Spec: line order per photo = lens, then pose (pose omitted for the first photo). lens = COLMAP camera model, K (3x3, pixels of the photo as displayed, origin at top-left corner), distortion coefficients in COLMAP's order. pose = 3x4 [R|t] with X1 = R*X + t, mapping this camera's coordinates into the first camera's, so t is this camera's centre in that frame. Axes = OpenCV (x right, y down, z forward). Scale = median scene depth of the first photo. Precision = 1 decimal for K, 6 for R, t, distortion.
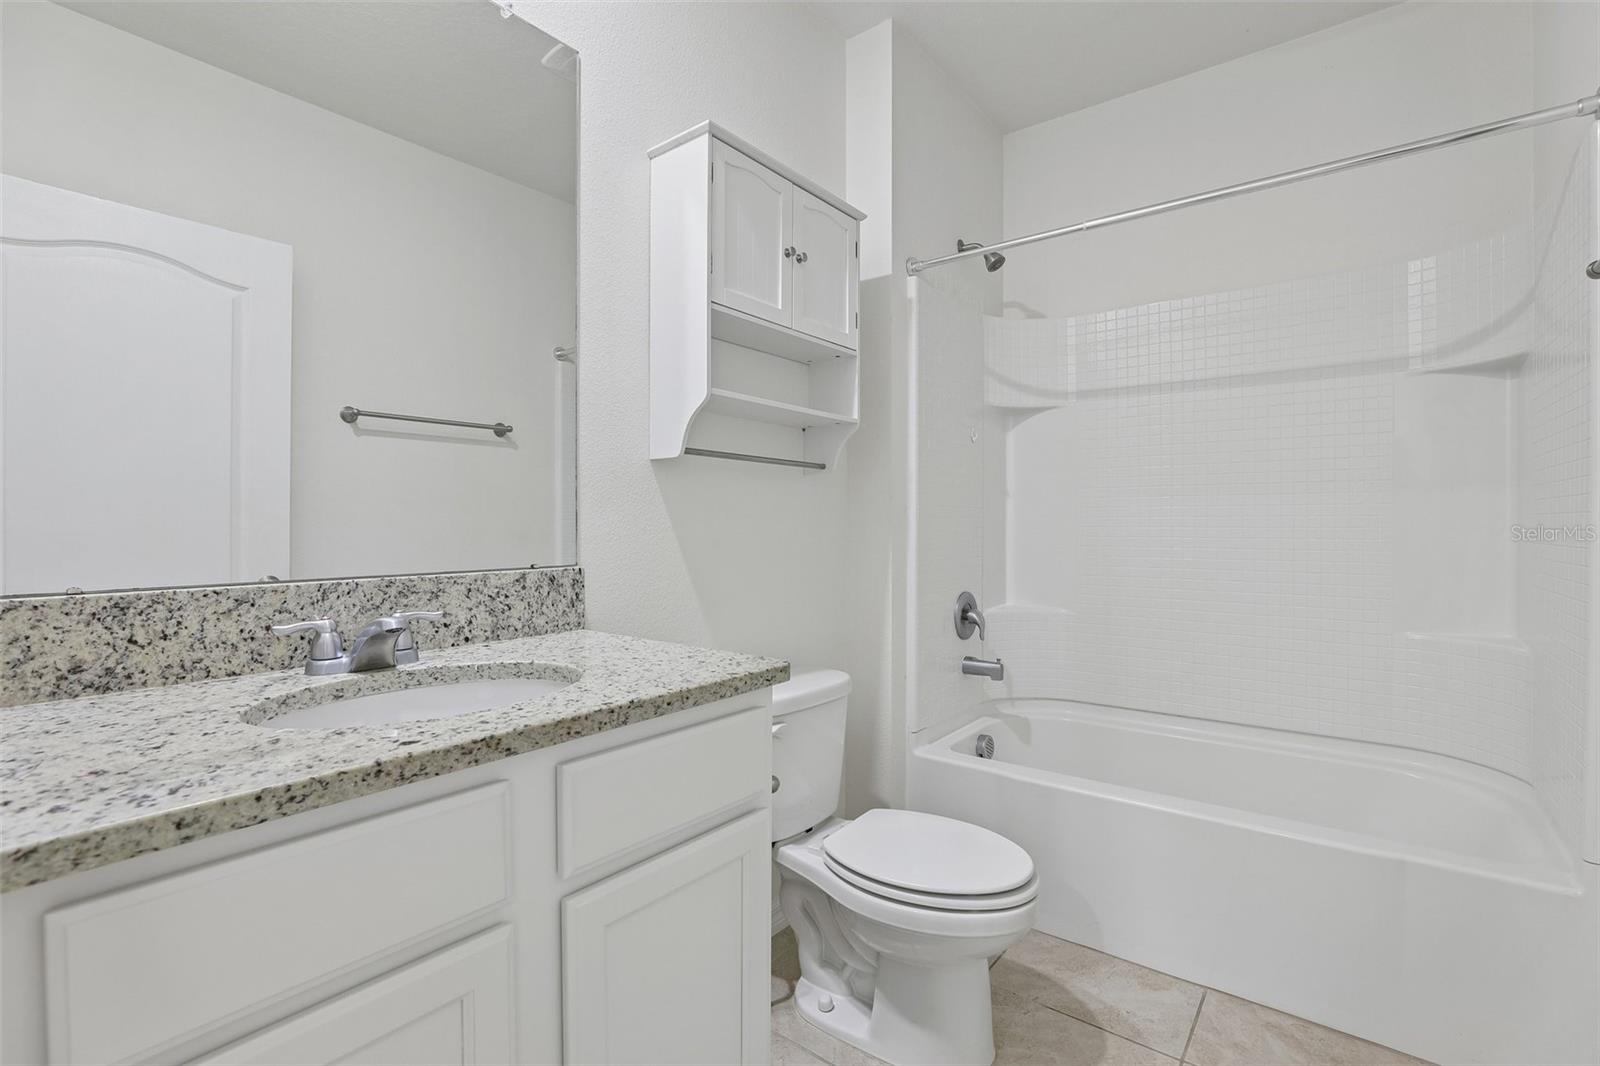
lens RADIAL K [[734.5, 0, 791.7], [0, 734.5, 531.9], [0, 0, 1]] dist [-0.032962, 0.006820]
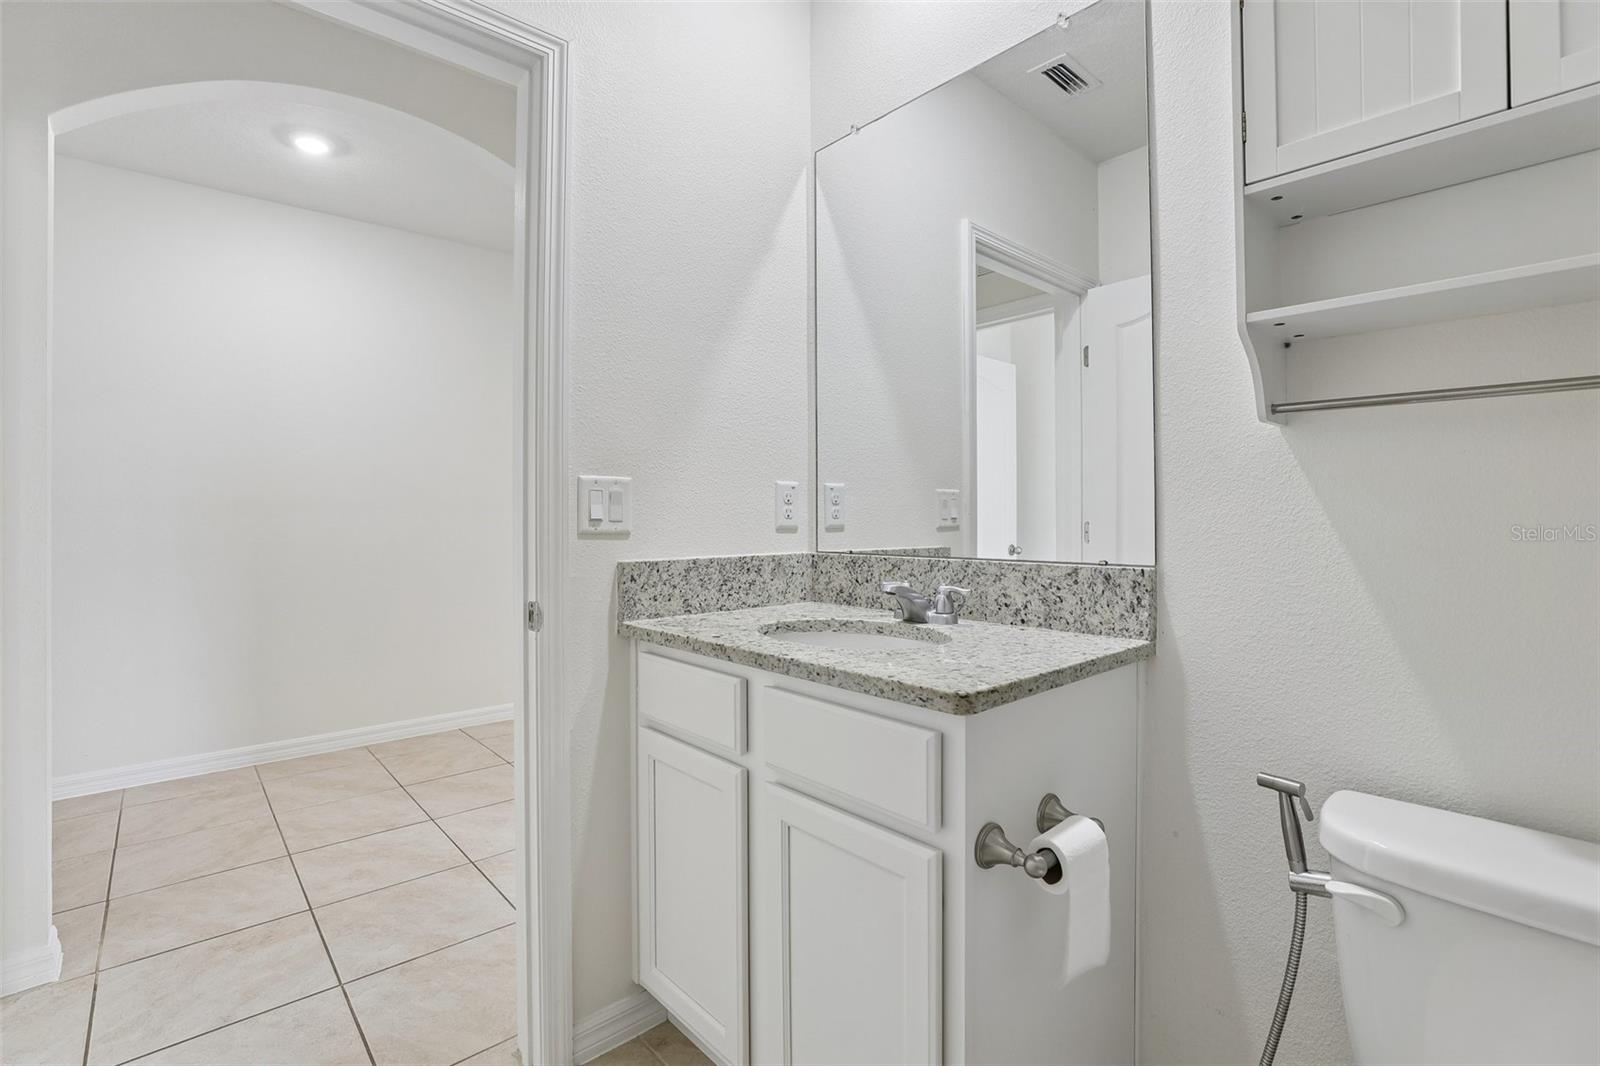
lens RADIAL K [[734.5, 0, 810.0], [0, 734.5, 518.9], [0, 0, 1]] dist [-0.032962, 0.006820]
pose [[-0.161101, 0.003740, -0.986931, 0.709552], [-0.007606, 0.999958, 0.005031, -0.013238], [0.986909, 0.008317, -0.161065, 0.843689]]
